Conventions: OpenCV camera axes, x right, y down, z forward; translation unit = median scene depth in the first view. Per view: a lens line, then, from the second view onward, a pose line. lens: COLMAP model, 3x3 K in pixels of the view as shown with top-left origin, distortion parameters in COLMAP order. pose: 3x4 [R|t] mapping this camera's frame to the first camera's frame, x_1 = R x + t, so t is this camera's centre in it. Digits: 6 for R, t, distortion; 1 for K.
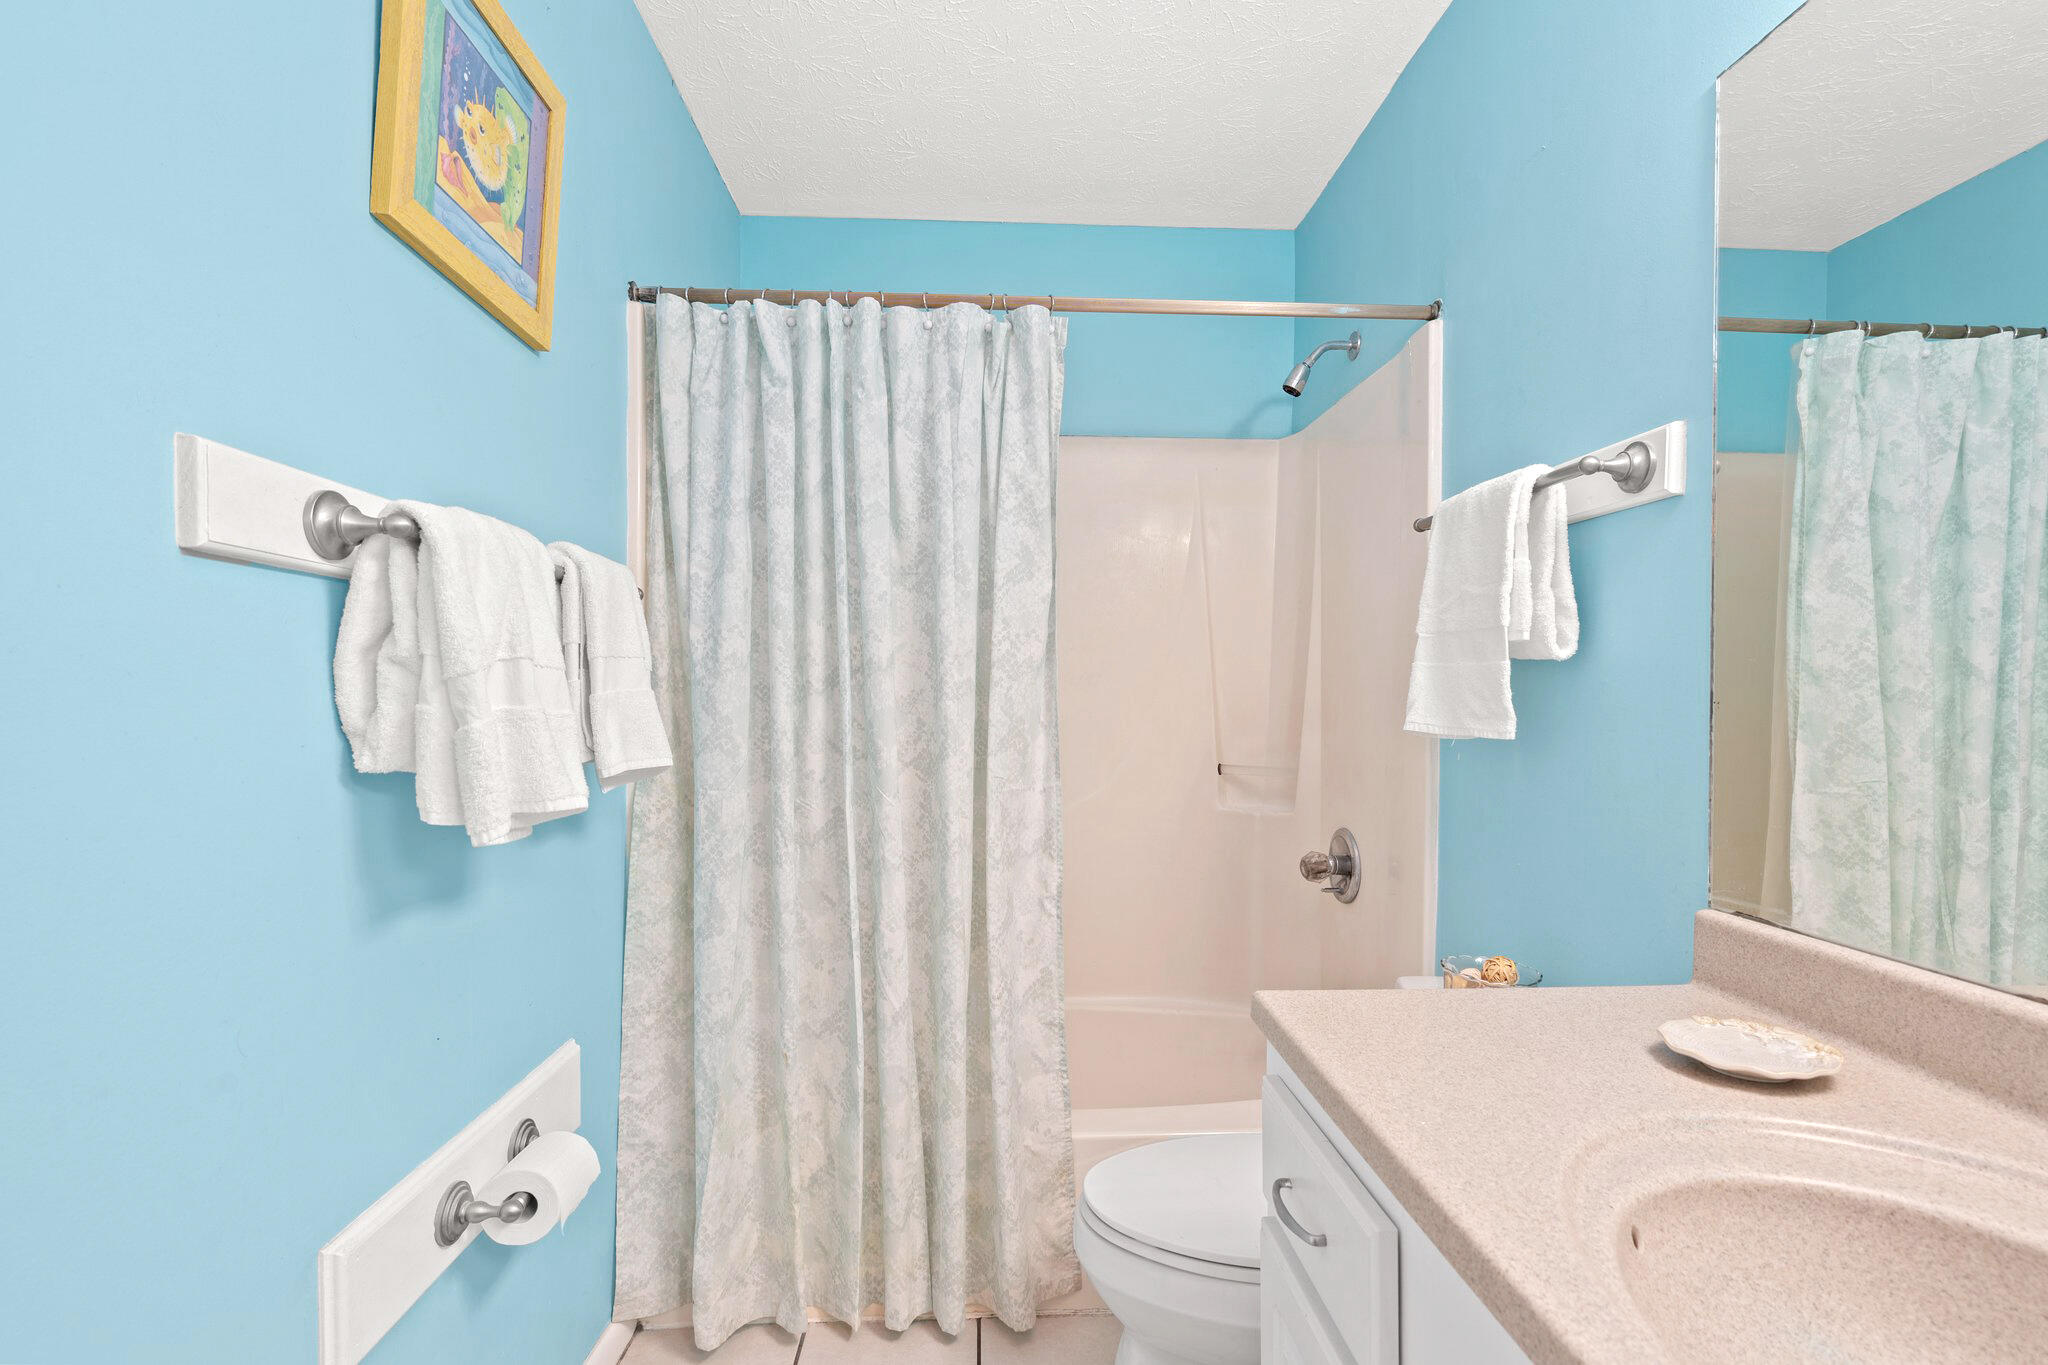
lens RADIAL K [[934.2, 0, 1028.8], [0, 934.2, 703.9], [0, 0, 1]] dist [-0.008146, 0.005523]
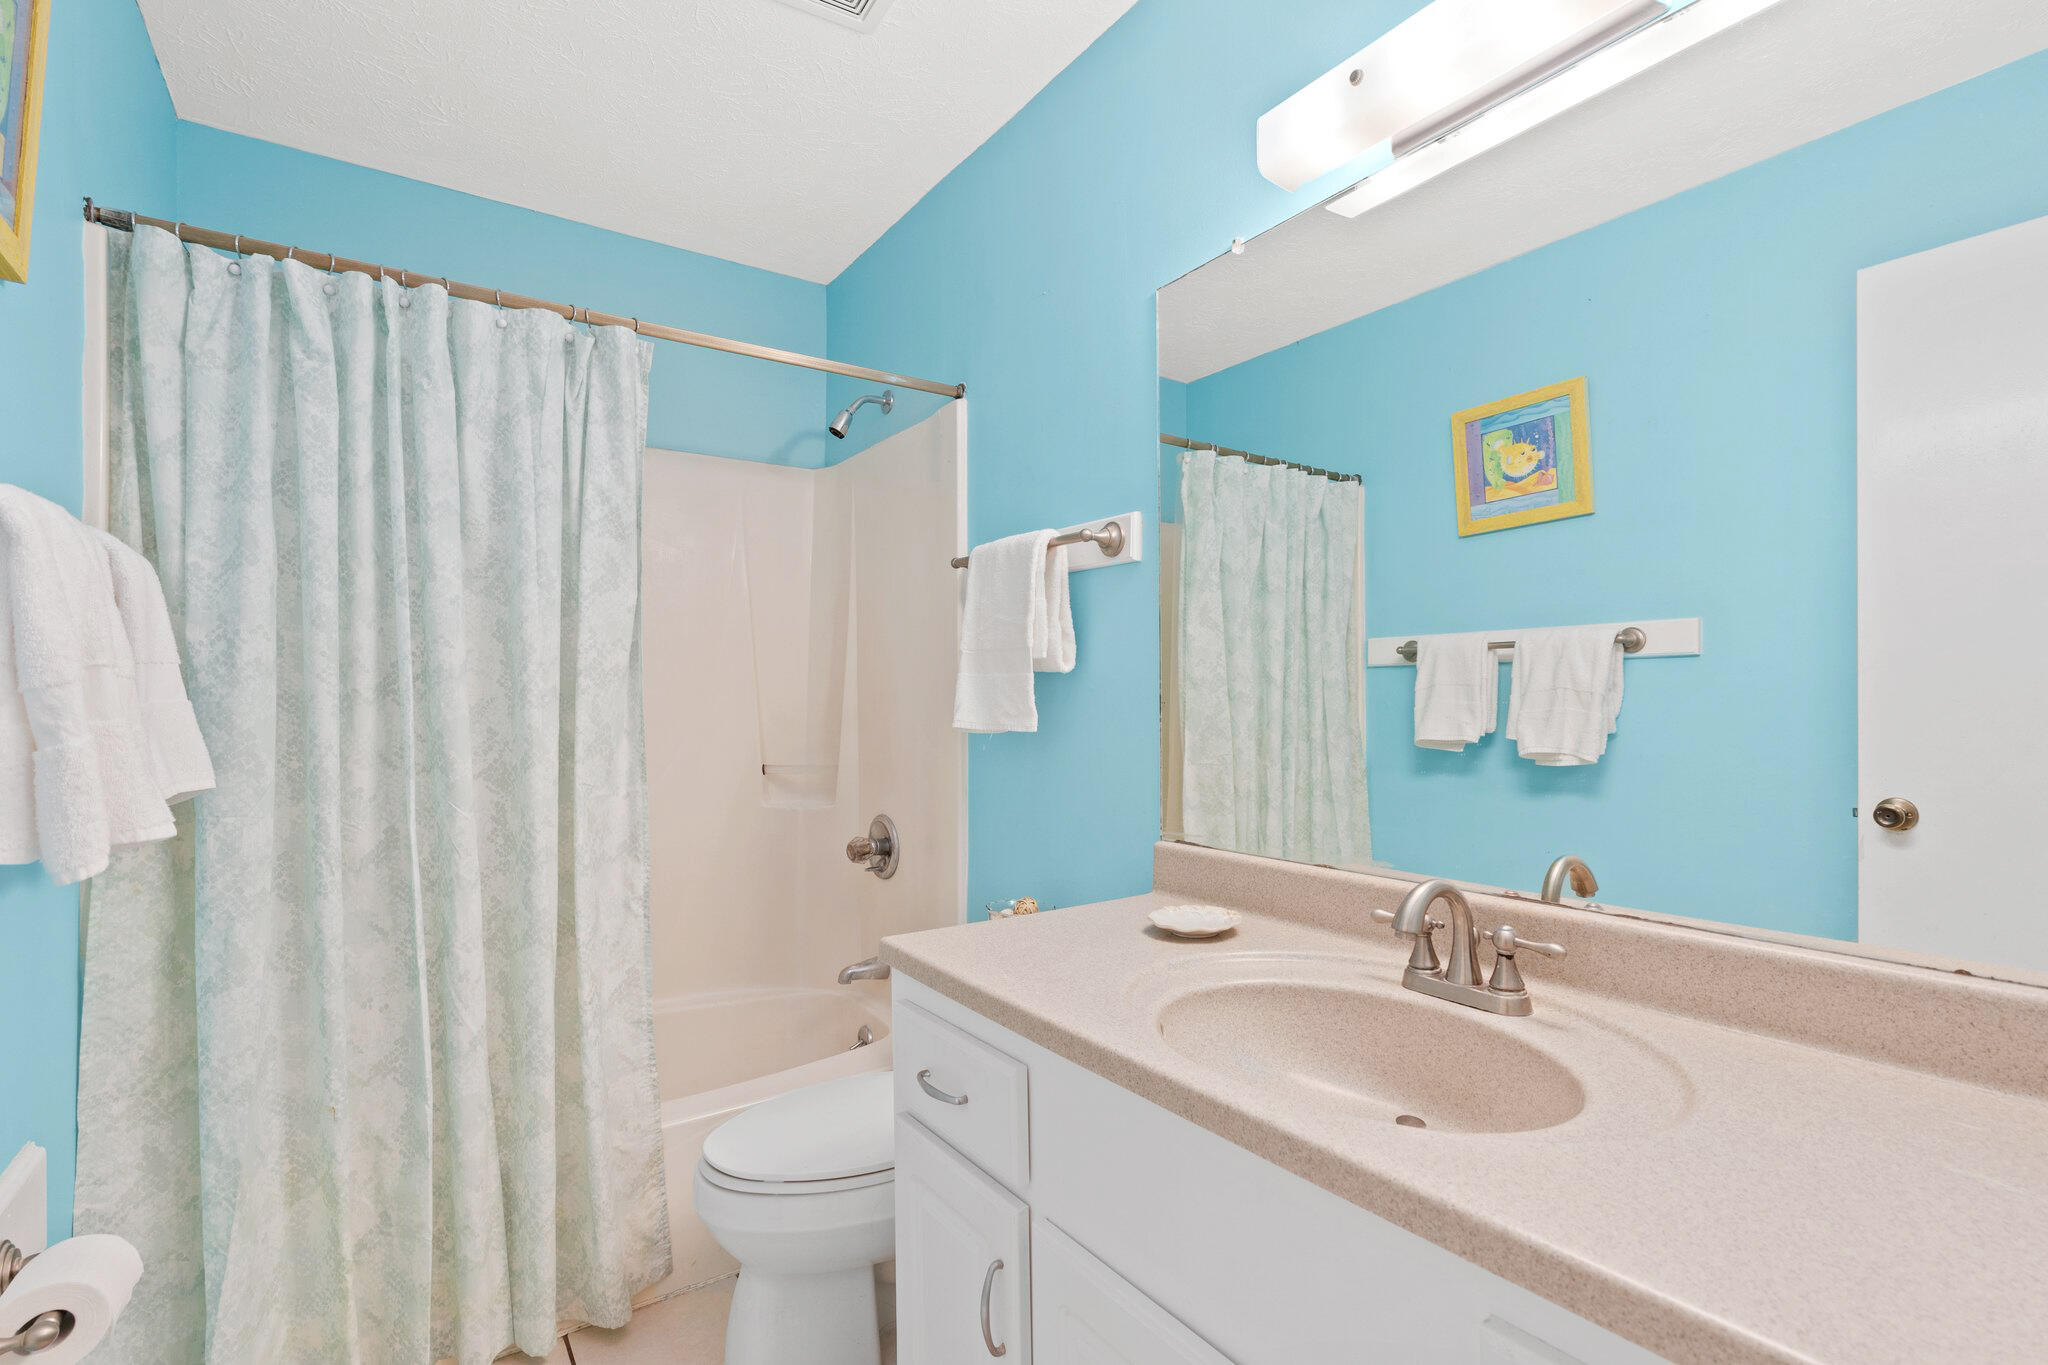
lens RADIAL K [[924.1, 0, 1022.2], [0, 924.1, 694.9], [0, 0, 1]] dist [-0.001690, 0.000649]
pose [[0.853918, -0.006336, 0.520369, -0.149912], [0.014217, 0.999837, -0.011155, -0.000068], [-0.520214, 0.016923, 0.853868, -0.099995]]
